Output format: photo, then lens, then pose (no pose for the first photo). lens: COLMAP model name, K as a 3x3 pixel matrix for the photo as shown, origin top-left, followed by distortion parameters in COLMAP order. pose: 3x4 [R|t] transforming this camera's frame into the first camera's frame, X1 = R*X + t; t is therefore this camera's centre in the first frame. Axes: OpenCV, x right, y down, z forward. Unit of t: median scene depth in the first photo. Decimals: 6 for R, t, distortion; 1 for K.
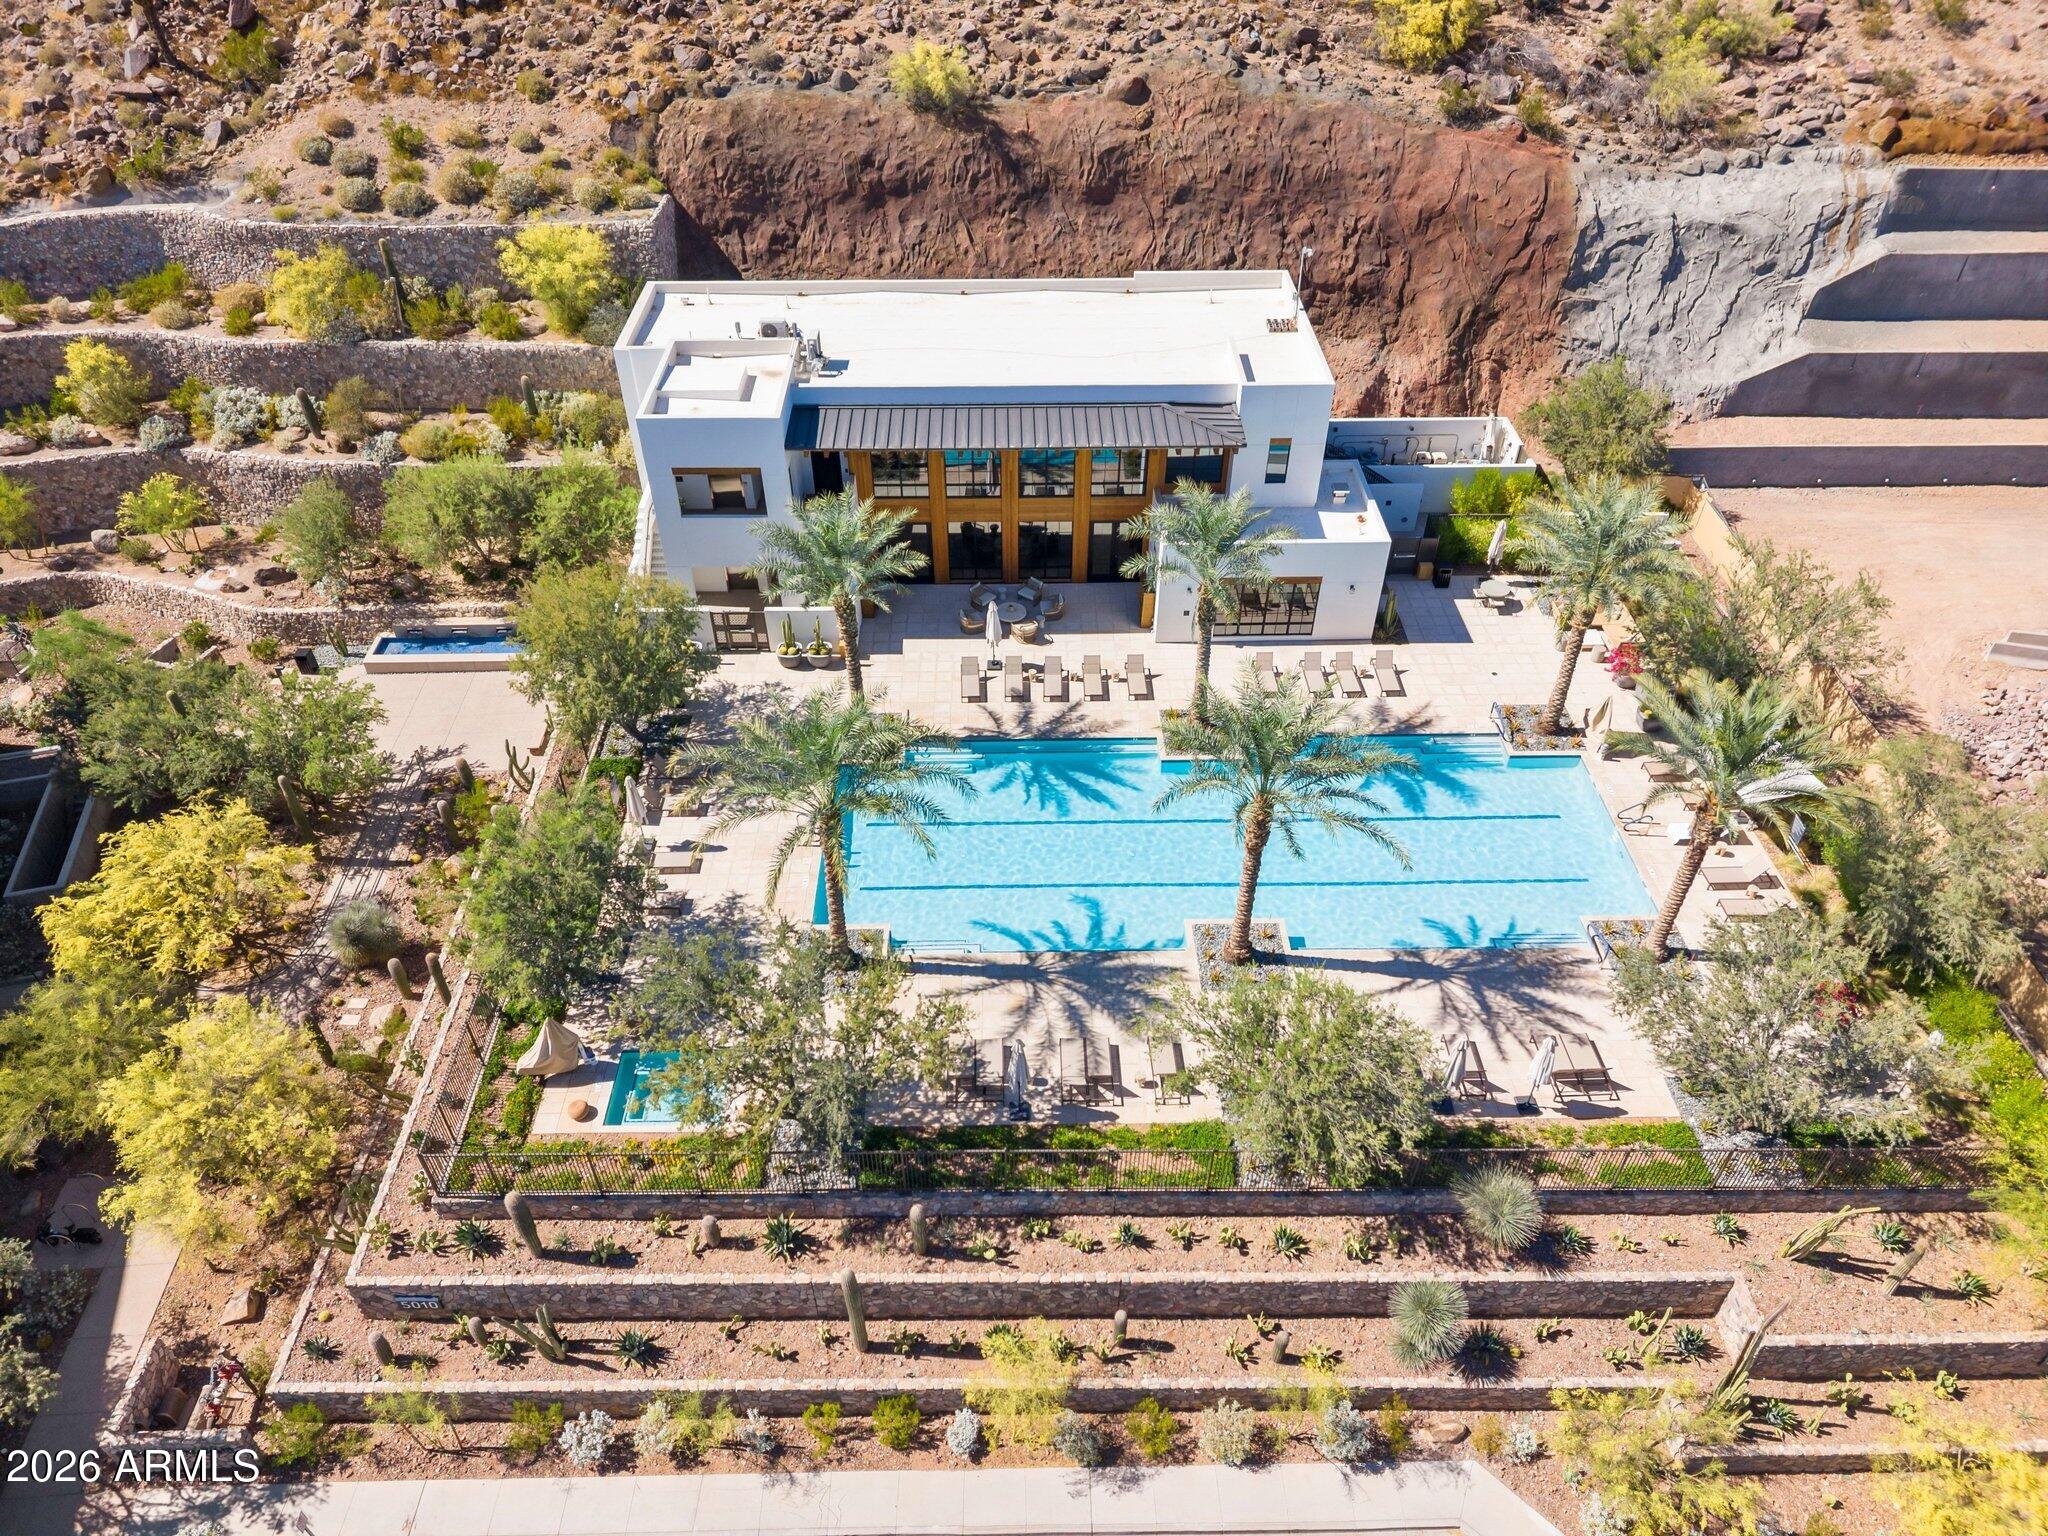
lens RADIAL K [[1335.1, 0, 1019.9], [0, 1335.1, 801.9], [0, 0, 1]] dist [0.036082, -0.032137]
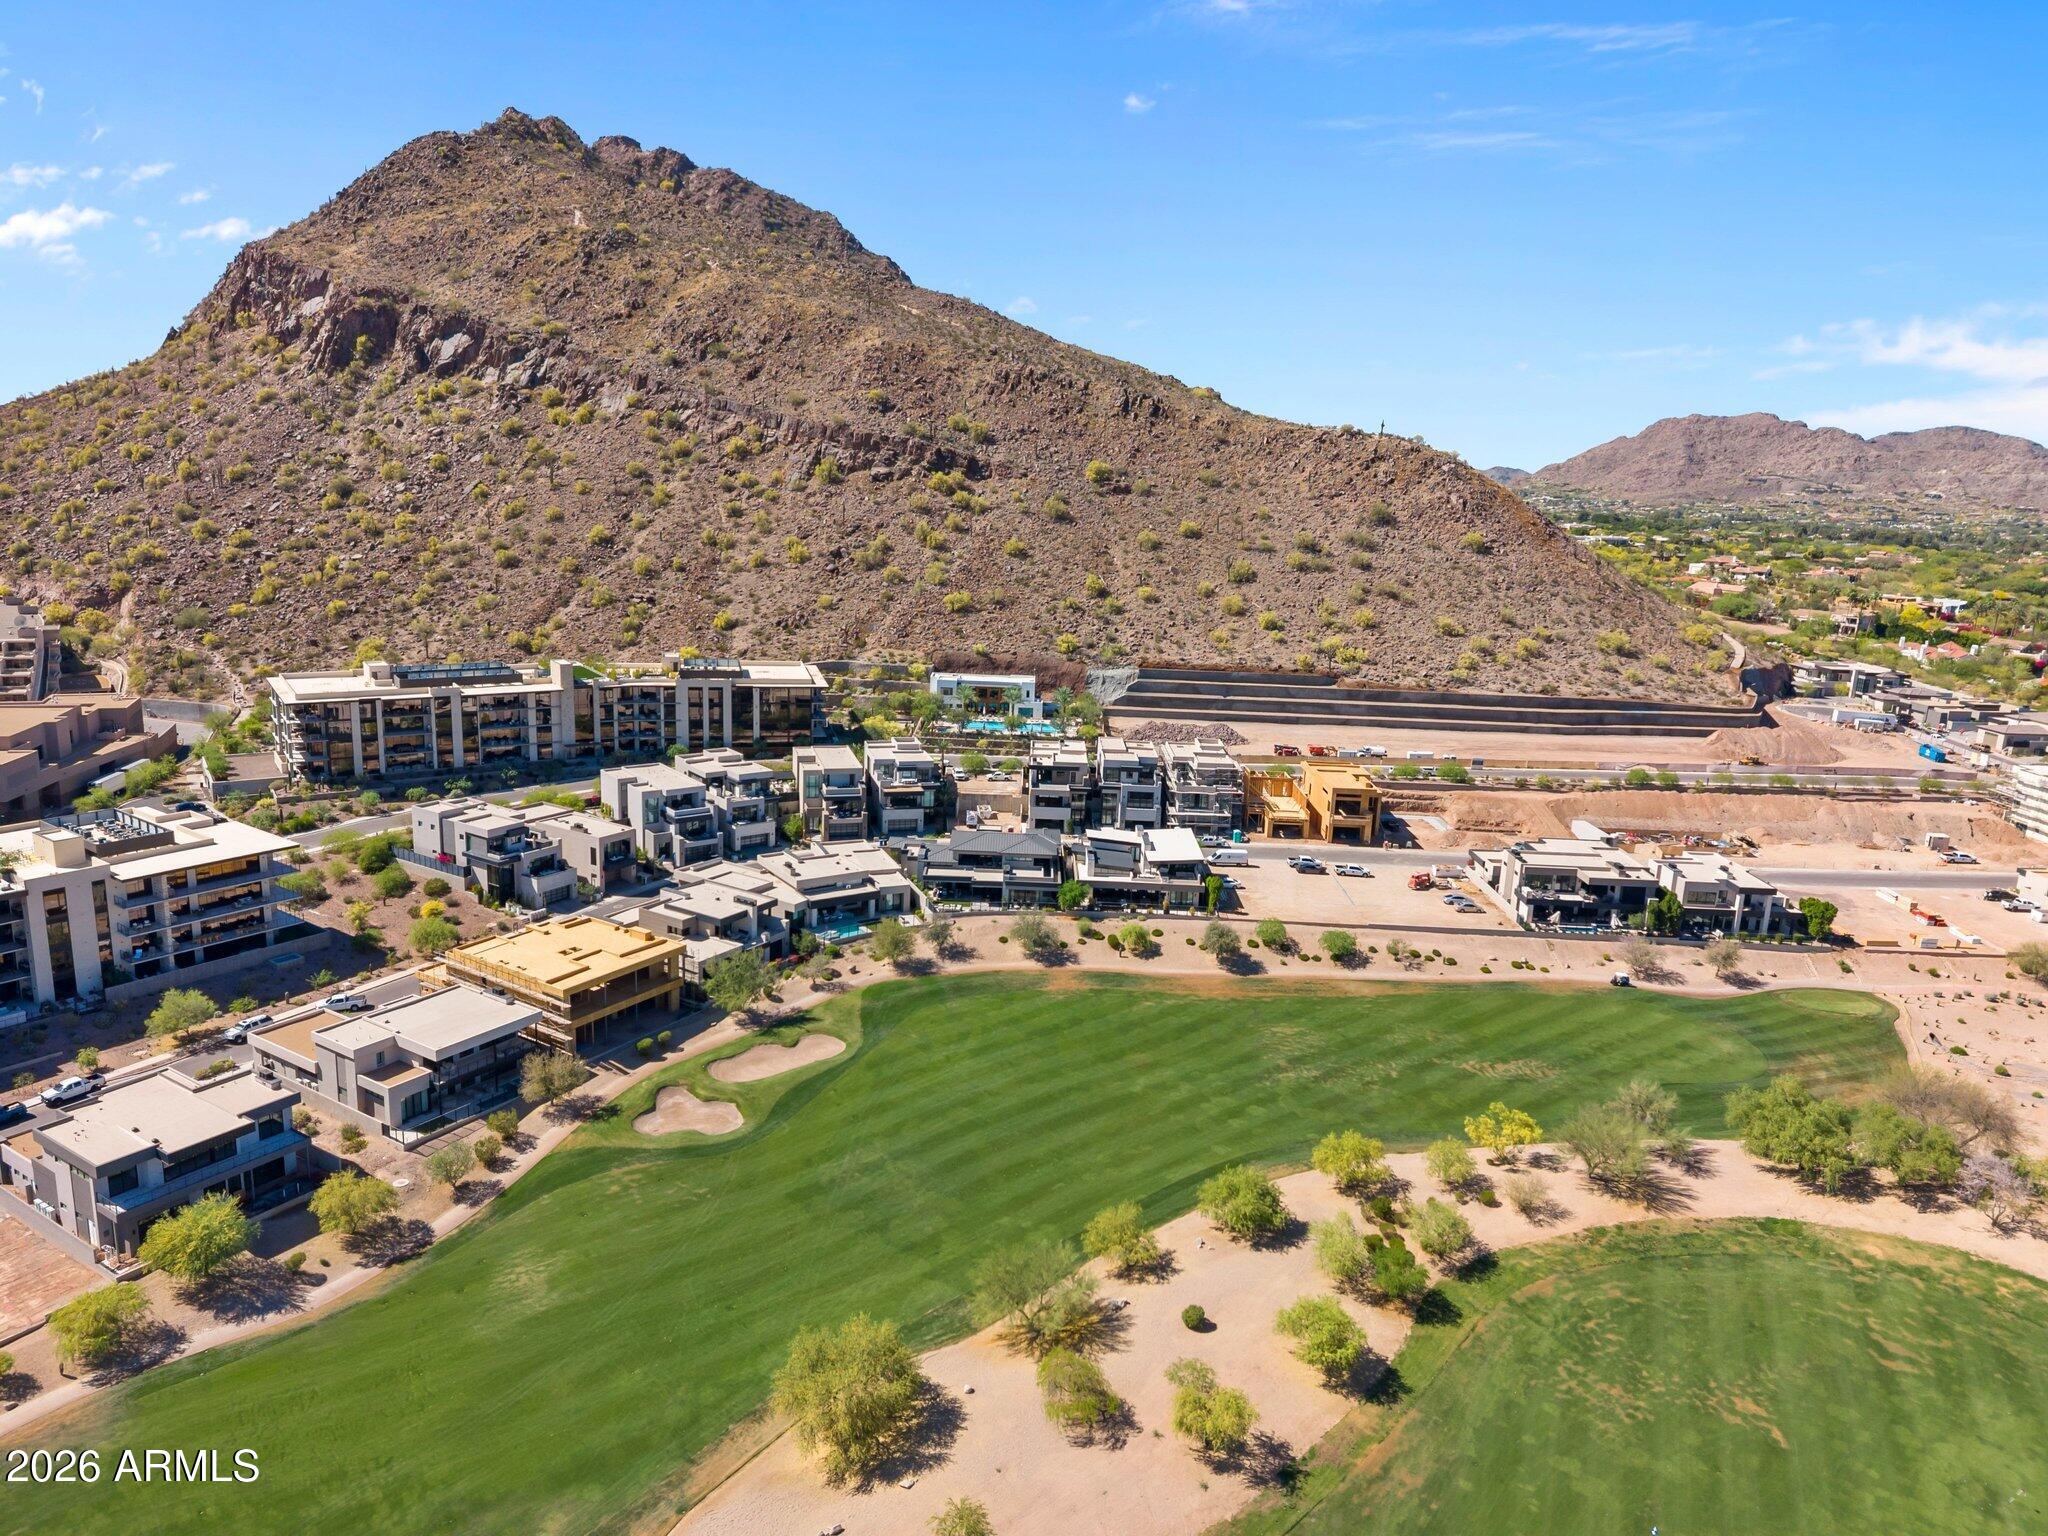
lens RADIAL K [[1335.1, 0, 1019.9], [0, 1335.1, 801.9], [0, 0, 1]] dist [0.036082, -0.032137]
pose [[0.998716, 0.048718, -0.013855, 0.224418], [-0.049704, 0.890059, -0.453127, 2.711494], [-0.009744, 0.453234, 0.891338, -3.934447]]
